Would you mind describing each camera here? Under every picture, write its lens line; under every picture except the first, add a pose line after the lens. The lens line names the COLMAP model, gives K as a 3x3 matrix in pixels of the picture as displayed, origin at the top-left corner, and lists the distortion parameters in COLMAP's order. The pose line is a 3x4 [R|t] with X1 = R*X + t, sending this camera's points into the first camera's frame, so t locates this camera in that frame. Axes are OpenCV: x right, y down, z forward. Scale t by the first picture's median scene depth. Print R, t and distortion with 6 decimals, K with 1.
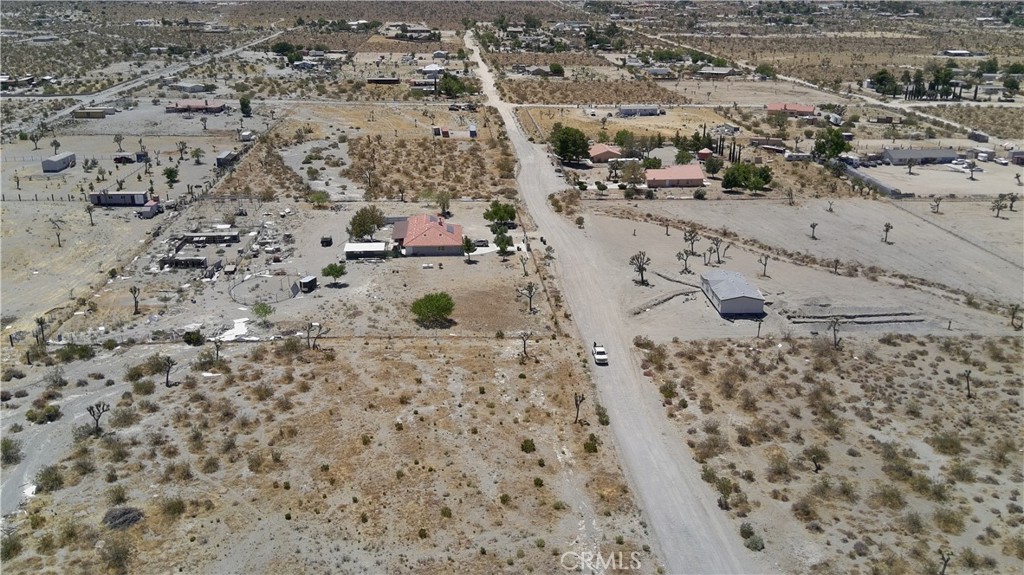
lens RADIAL K [[850.4, 0, 511.8], [0, 850.4, 288.4], [0, 0, 1]] dist [0.128696, -0.216715]
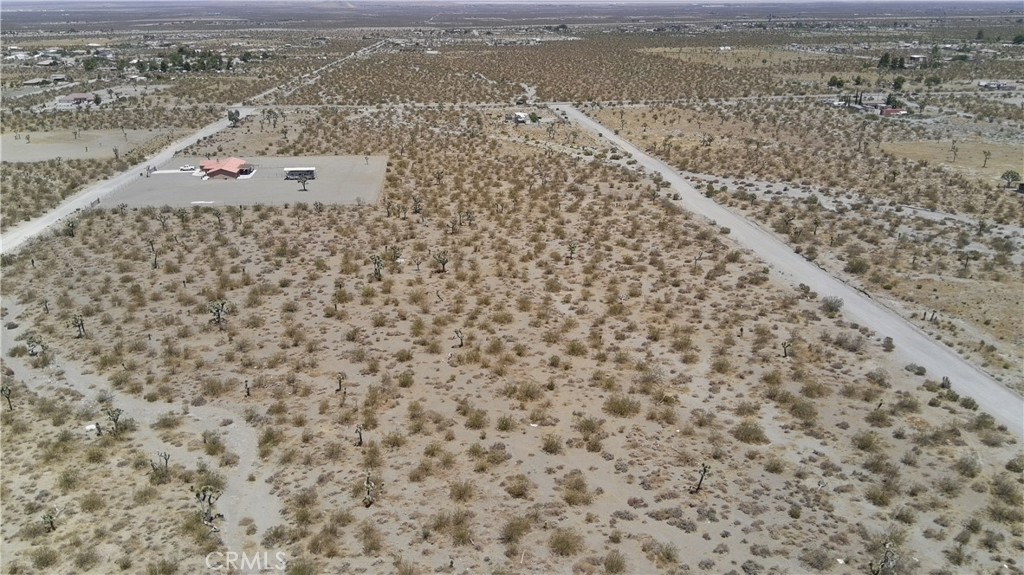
lens RADIAL K [[850.4, 0, 511.4], [0, 850.4, 290.4], [0, 0, 1]] dist [0.128696, -0.216715]
pose [[-0.999940, 0.008011, -0.007502, 0.570843], [0.001731, 0.790090, 0.612989, -0.409849], [0.010838, 0.612939, -0.790056, 1.224593]]
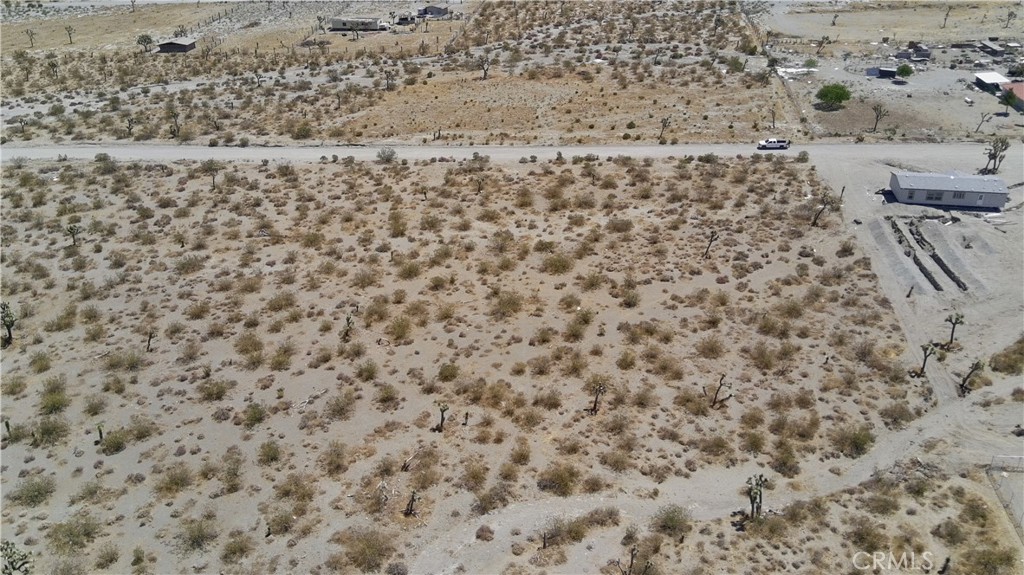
lens RADIAL K [[850.4, 0, 512.9], [0, 850.4, 282.8], [0, 0, 1]] dist [0.128696, -0.216715]
pose [[-0.186759, 0.452287, -0.872100, 1.195685], [-0.299028, 0.819424, 0.489005, -0.225243], [0.935790, 0.352109, -0.017789, 0.660323]]
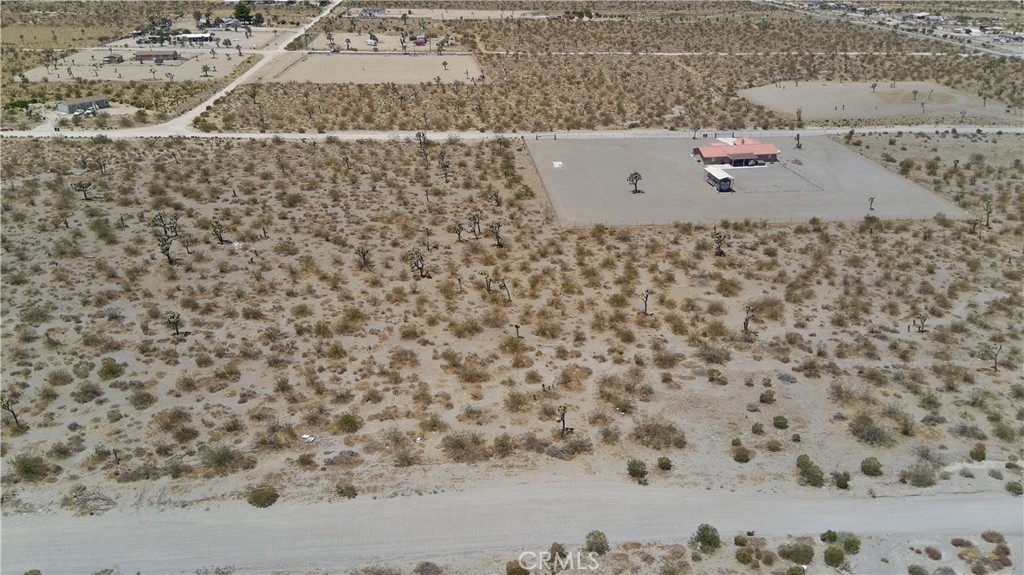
lens RADIAL K [[850.4, 0, 510.8], [0, 850.4, 292.3], [0, 0, 1]] dist [0.128696, -0.216715]
pose [[-0.028462, -0.394428, 0.918486, -0.284004], [0.320244, 0.866828, 0.382168, 0.073666], [-0.946907, 0.305017, 0.101642, -0.198315]]
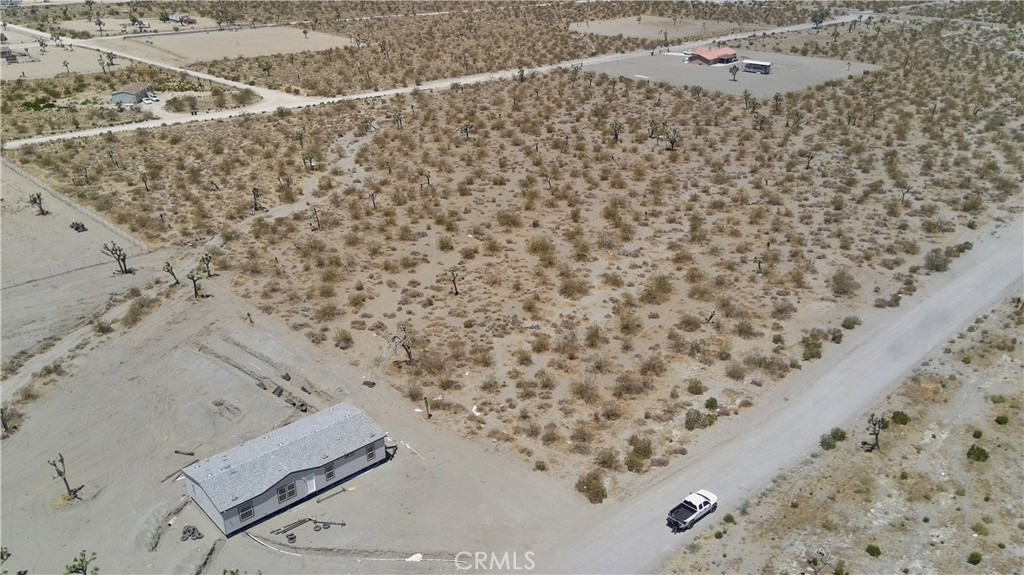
lens RADIAL K [[850.4, 0, 514.5], [0, 850.4, 286.7], [0, 0, 1]] dist [0.128696, -0.216715]
pose [[-0.653174, -0.304681, 0.693205, -0.142531], [0.244753, 0.781381, 0.574055, -0.336147], [-0.716561, 0.544622, -0.435806, 1.107748]]
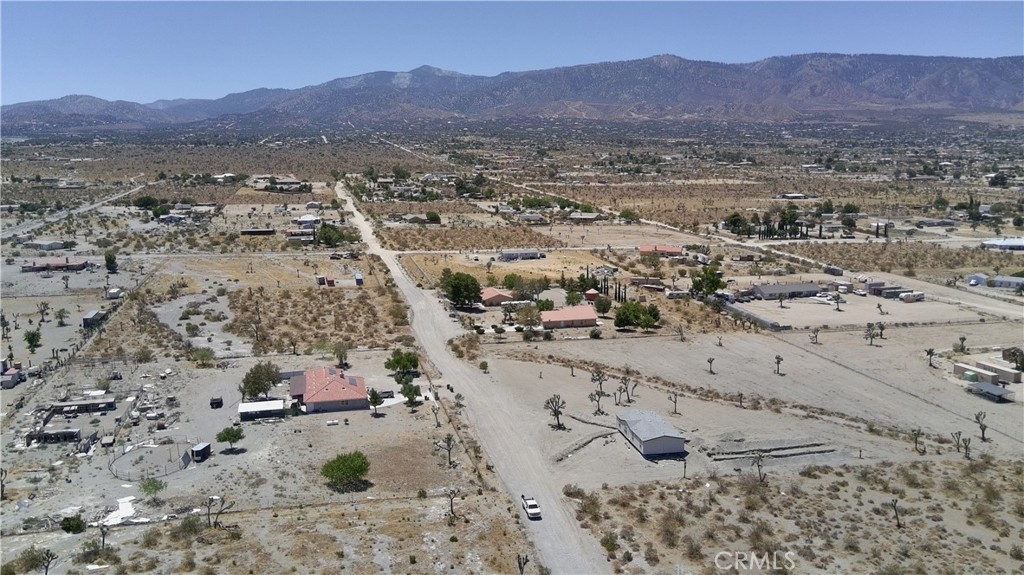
lens RADIAL K [[850.4, 0, 511.6], [0, 850.4, 290.8], [0, 0, 1]] dist [0.128696, -0.216715]
pose [[0.987490, -0.034679, 0.153820, -0.050134], [0.059210, 0.985680, -0.157891, -0.010138], [-0.146141, 0.165024, 0.975402, 0.031305]]
